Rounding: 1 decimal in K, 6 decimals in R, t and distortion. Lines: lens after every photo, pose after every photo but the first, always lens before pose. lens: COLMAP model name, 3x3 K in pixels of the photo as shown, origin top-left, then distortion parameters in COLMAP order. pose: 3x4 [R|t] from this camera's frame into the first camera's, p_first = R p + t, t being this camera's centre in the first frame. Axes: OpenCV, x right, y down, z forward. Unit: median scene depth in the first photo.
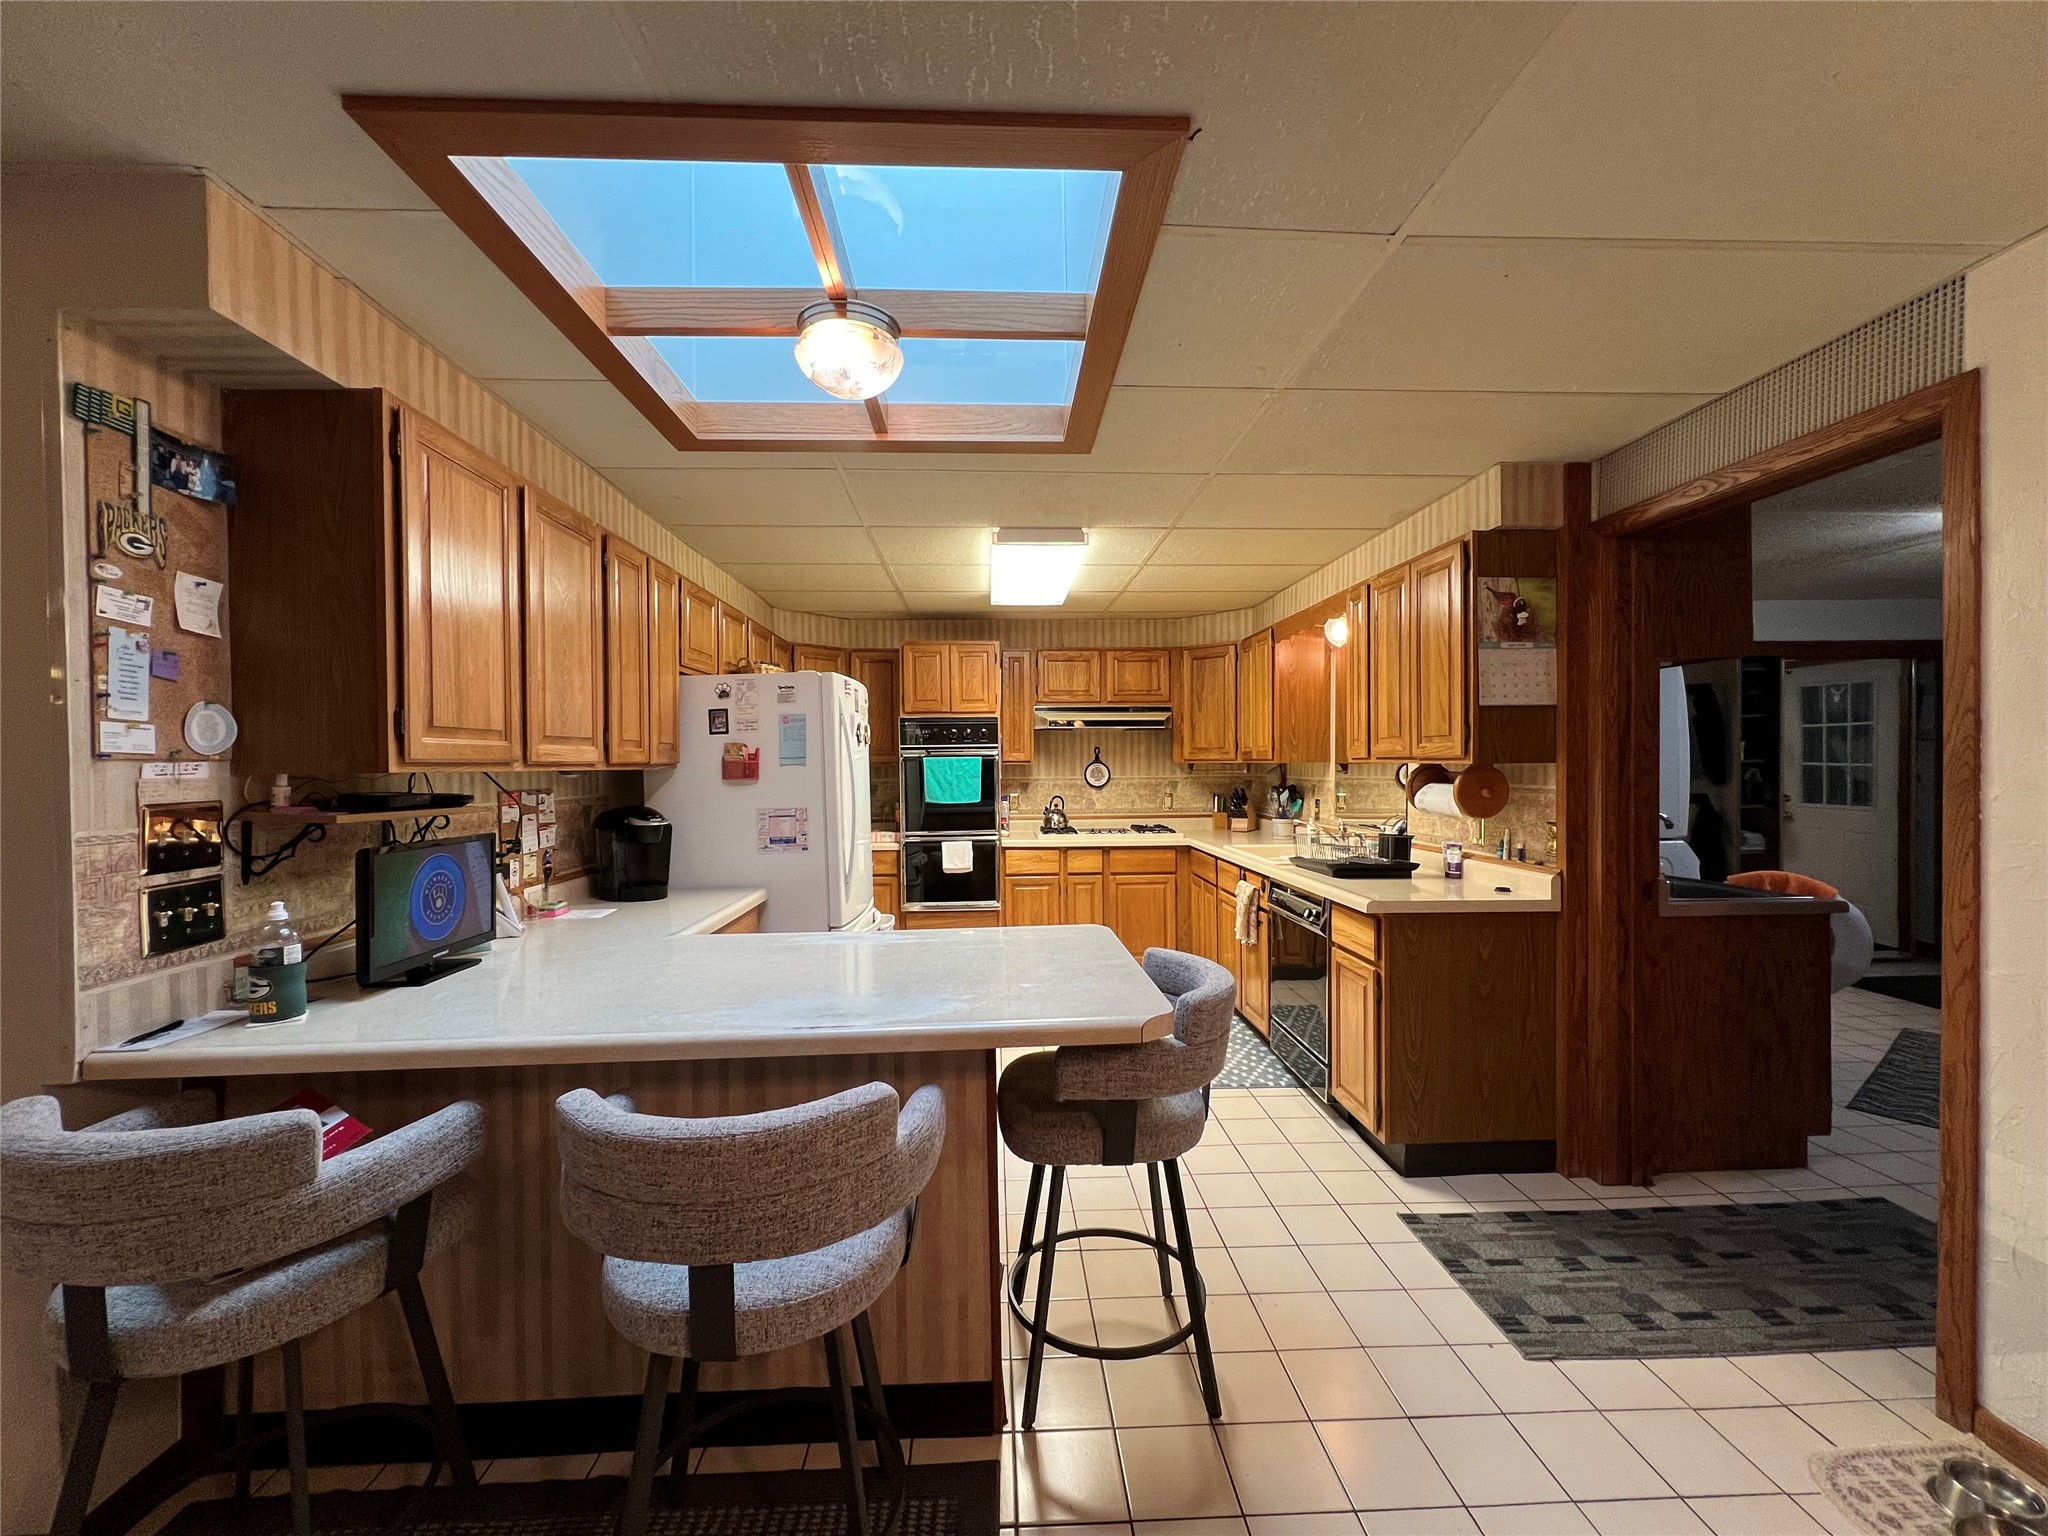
lens RADIAL K [[817.6, 0, 1023.3], [0, 817.6, 769.5], [0, 0, 1]] dist [-0.000436, -0.000132]
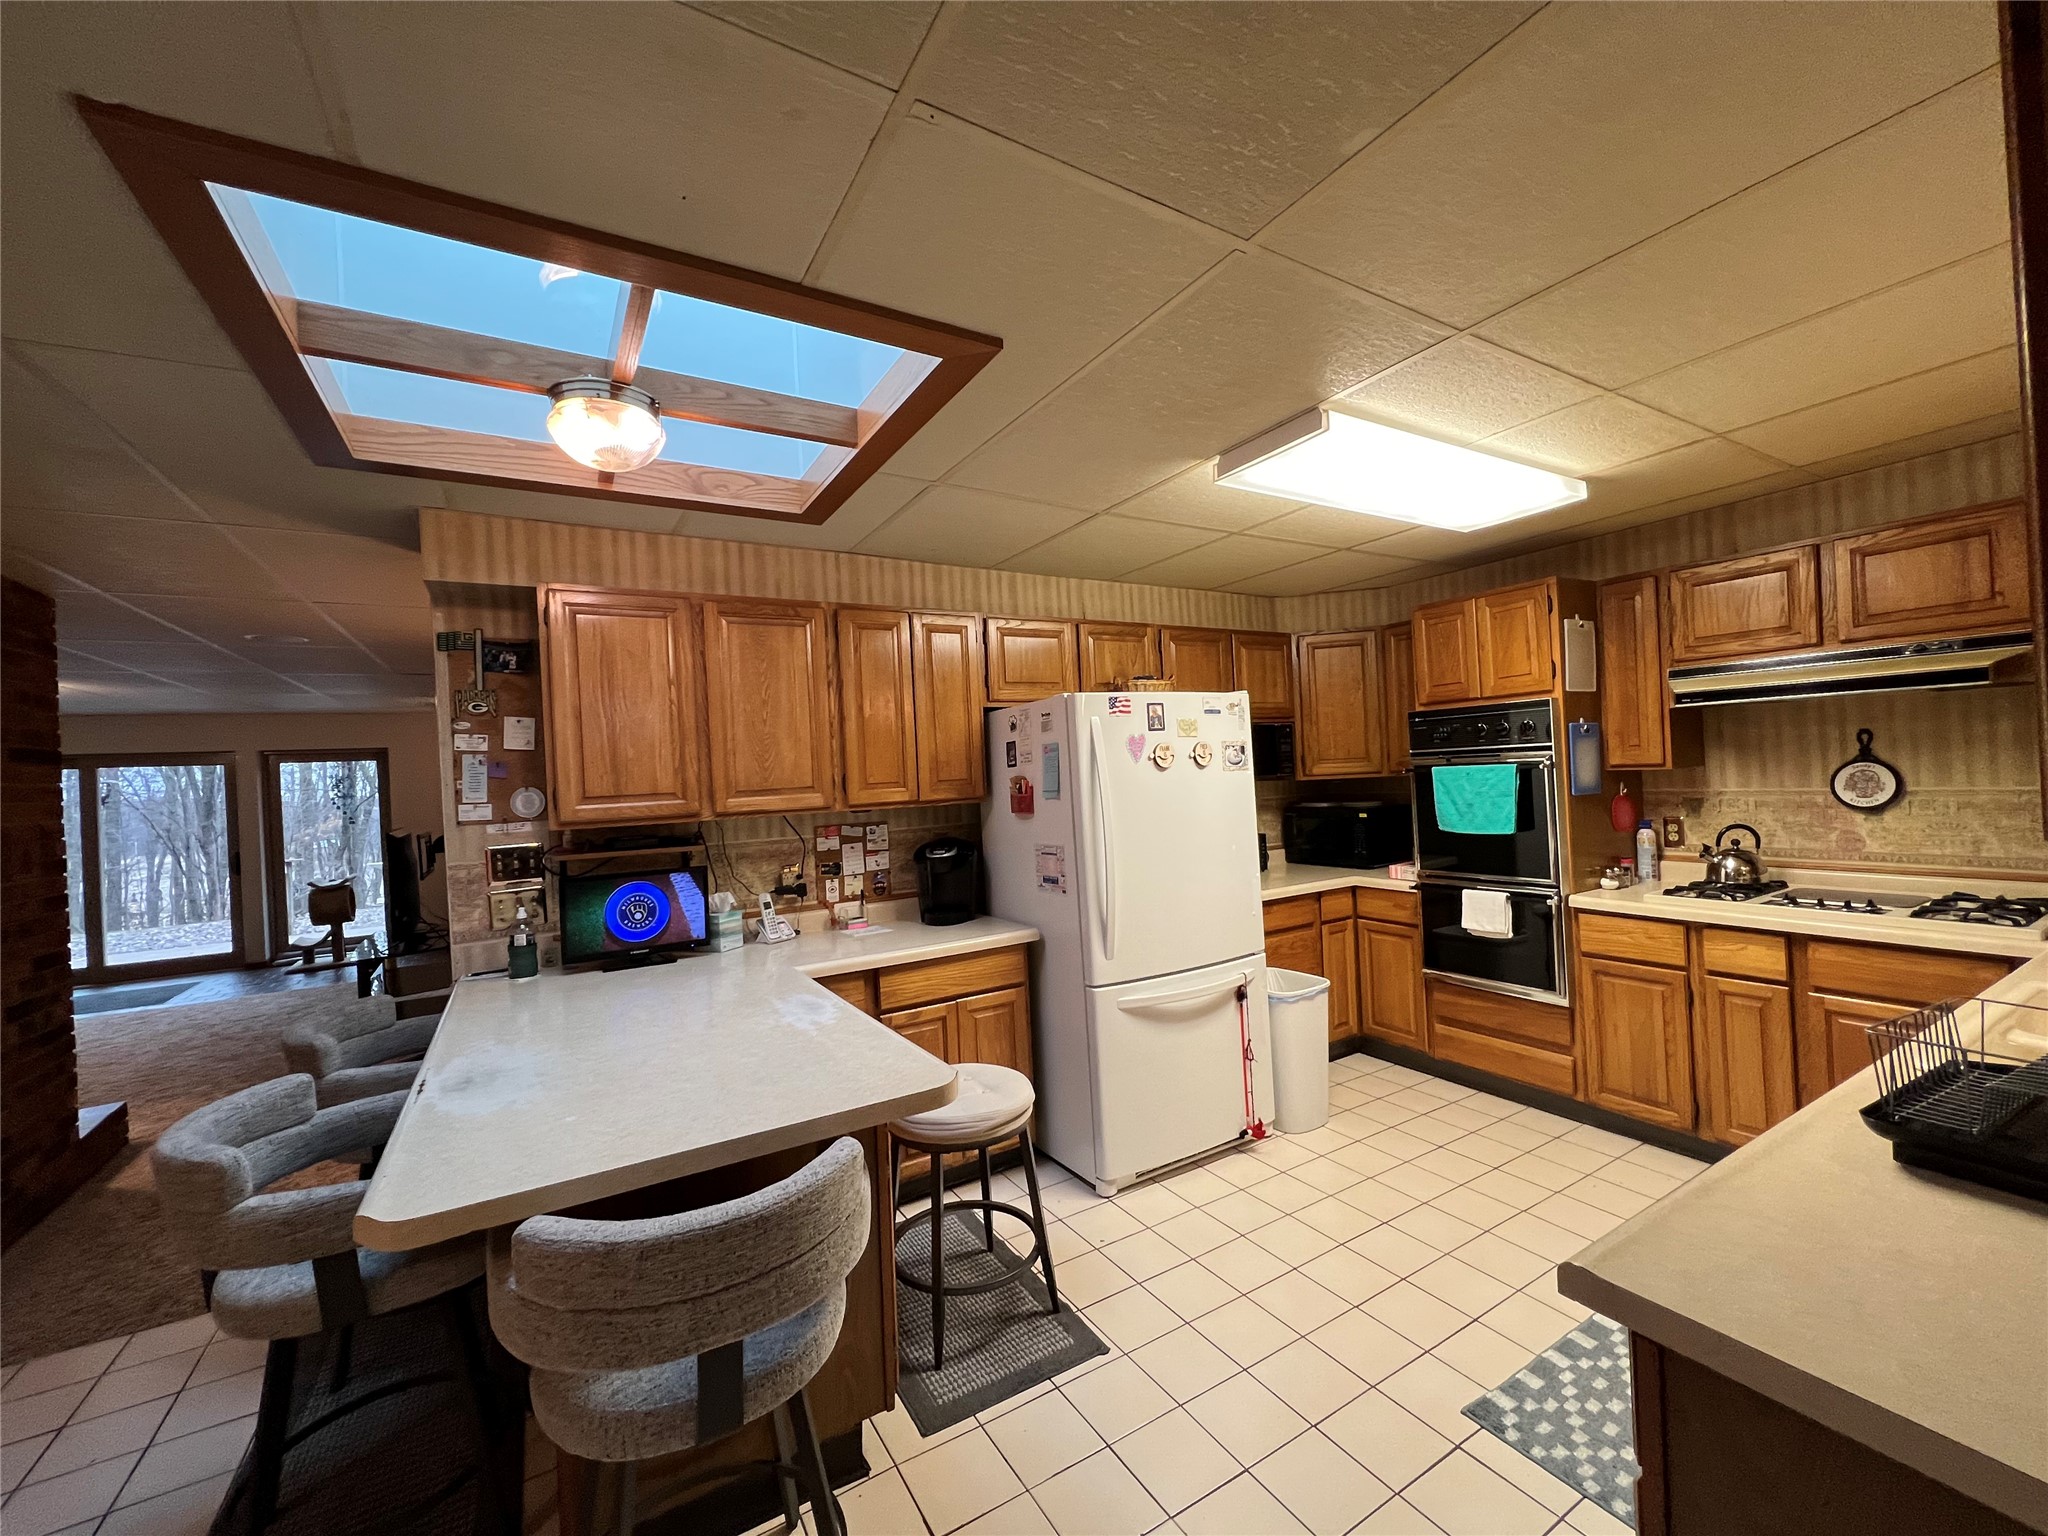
lens RADIAL K [[817.6, 0, 1025.8], [0, 817.6, 768.4], [0, 0, 1]] dist [-0.000436, -0.000132]
pose [[0.473283, -0.016824, -0.880750, 0.592484], [0.037581, 0.999293, 0.001107, -0.048316], [0.880108, -0.033624, 0.473581, 0.630440]]
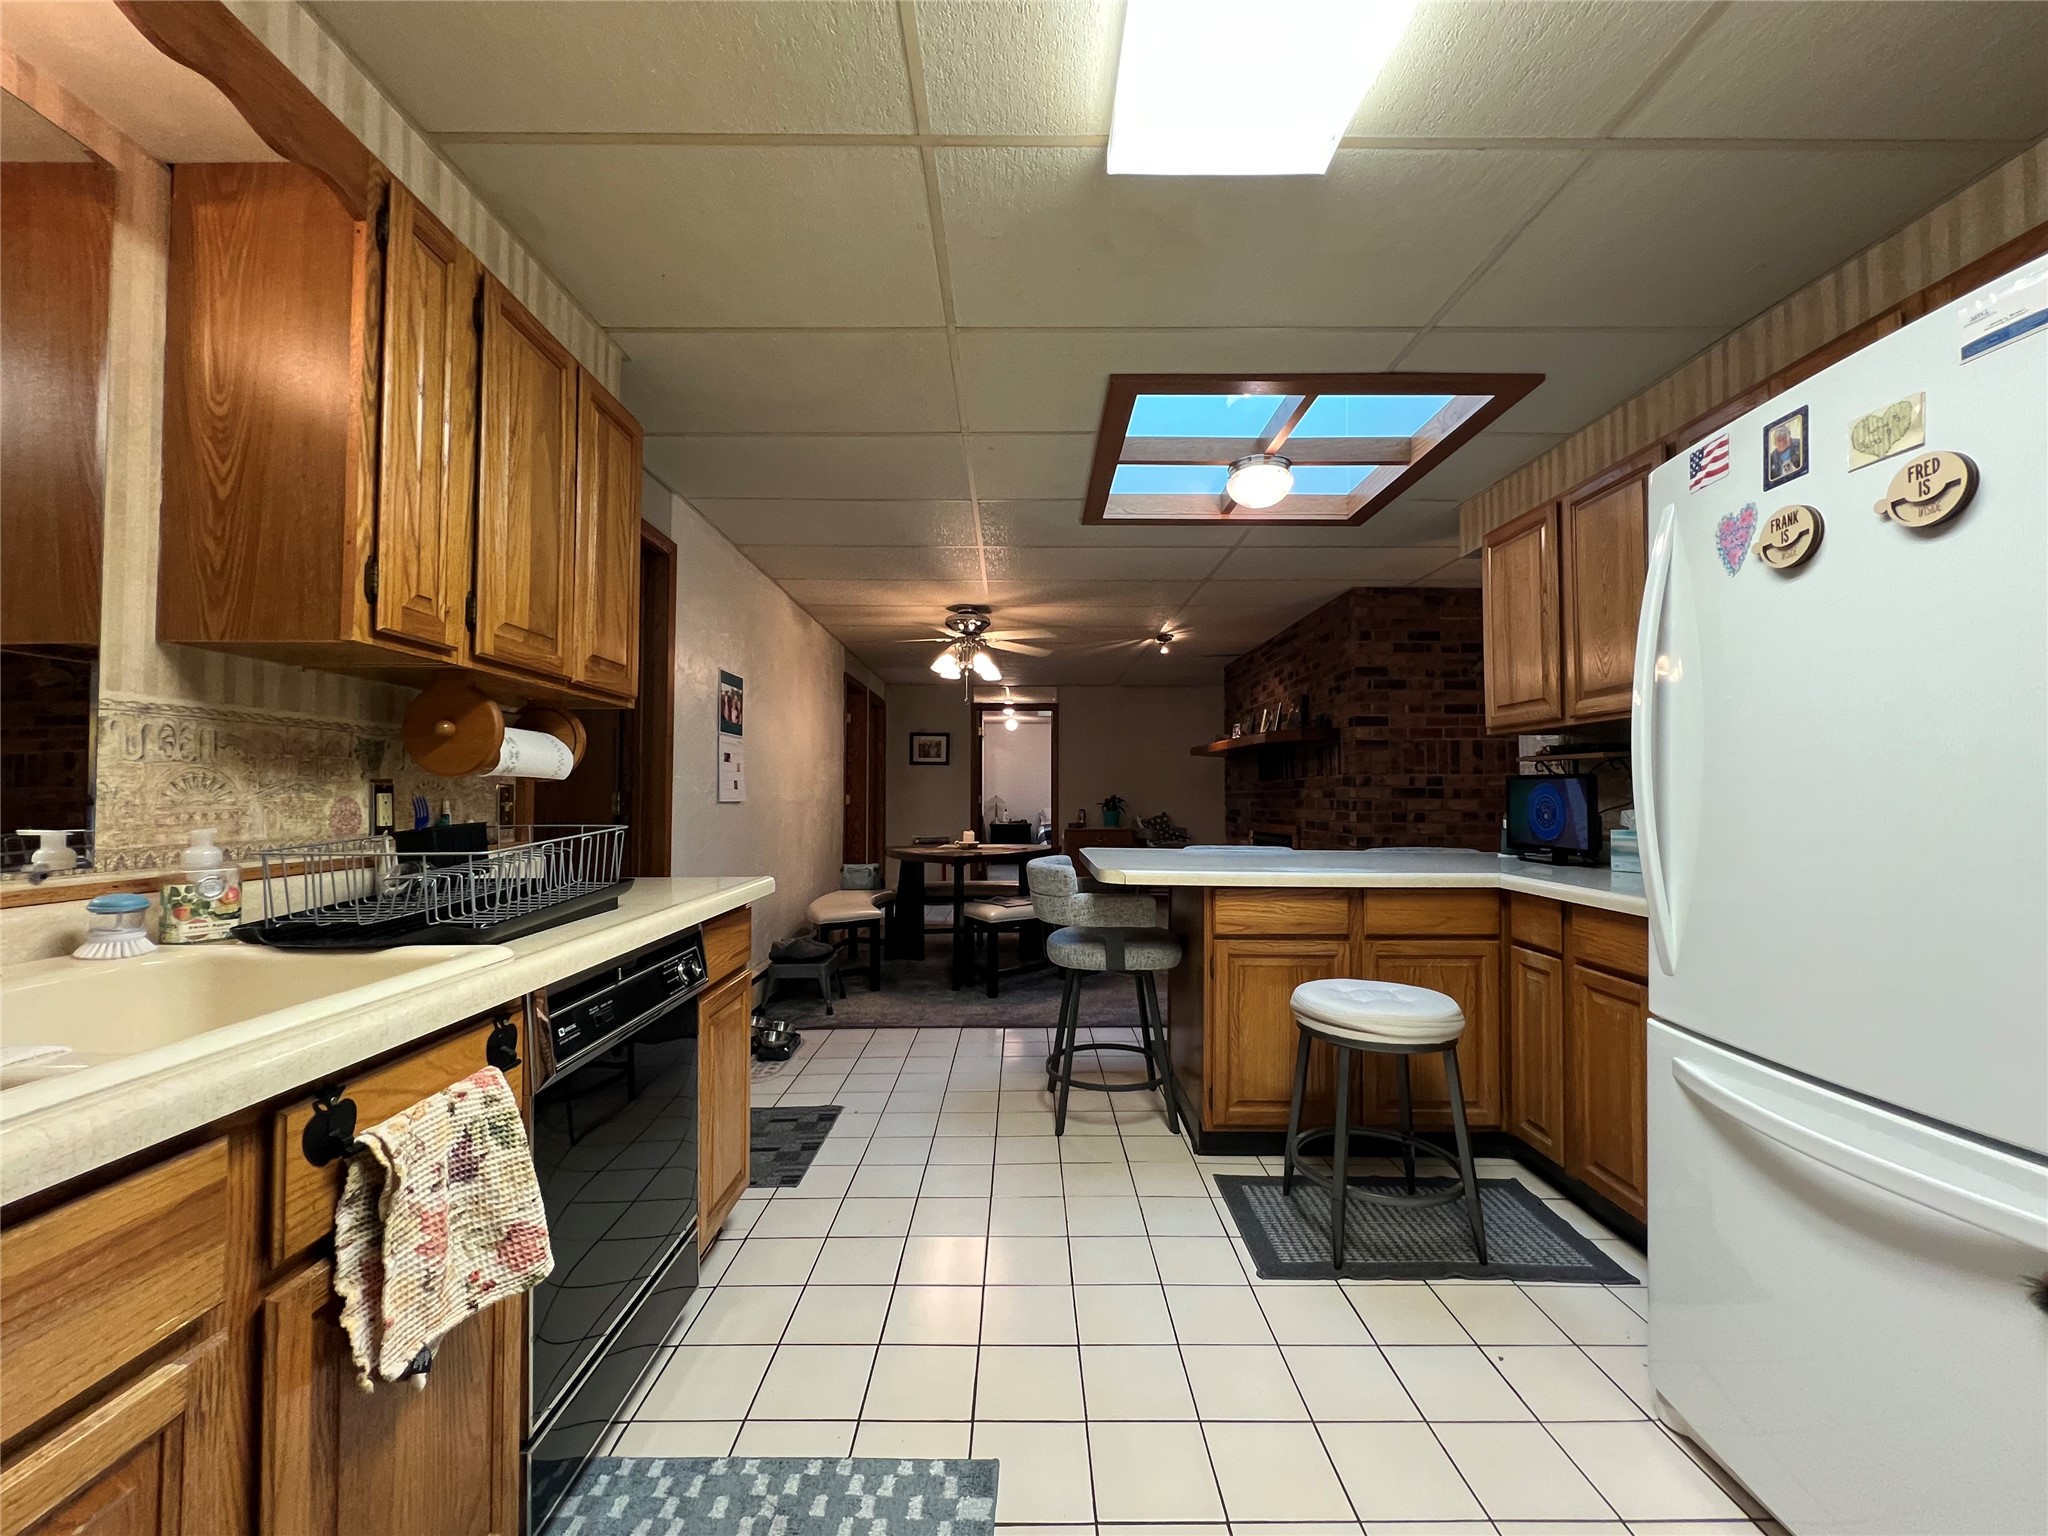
lens RADIAL K [[817.6, 0, 1025.1], [0, 817.6, 779.4], [0, 0, 1]] dist [-0.000436, -0.000132]
pose [[-0.999262, 0.008538, 0.037463, 0.132094], [0.008081, 0.999891, -0.012338, 0.071821], [-0.037564, -0.012026, -0.999222, 1.735509]]
